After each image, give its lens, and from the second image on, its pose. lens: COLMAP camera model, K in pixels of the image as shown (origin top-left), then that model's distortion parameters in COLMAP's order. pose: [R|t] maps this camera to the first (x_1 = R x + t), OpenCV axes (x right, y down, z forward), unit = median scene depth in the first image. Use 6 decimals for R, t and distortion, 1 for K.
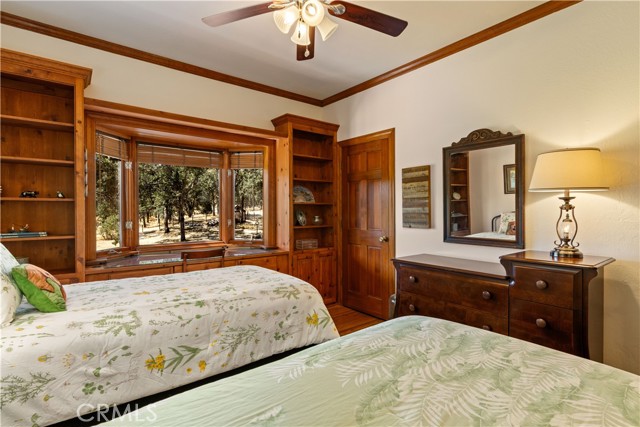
lens RADIAL K [[315.9, 0, 320.0], [0, 315.9, 213.5], [0, 0, 1]] dist [-0.001190, -0.000344]
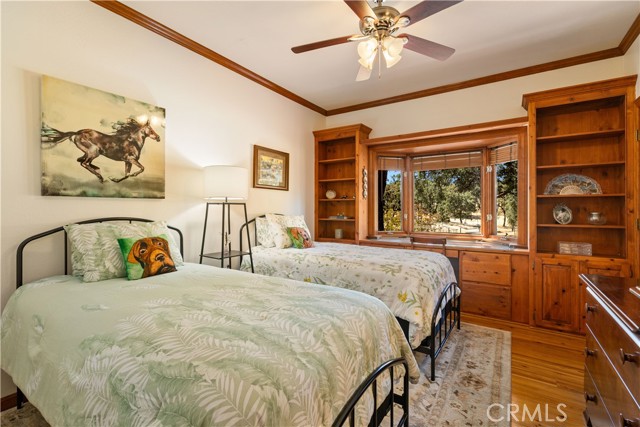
lens RADIAL K [[294.9, 0, 326.3], [0, 294.9, 209.7], [0, 0, 1]] dist [0.019241, -0.000055]
pose [[0.304772, 0.005532, -0.952409, 0.960347], [-0.012988, 0.999914, 0.001652, 0.018100], [0.952337, 0.011866, 0.304818, 0.417891]]
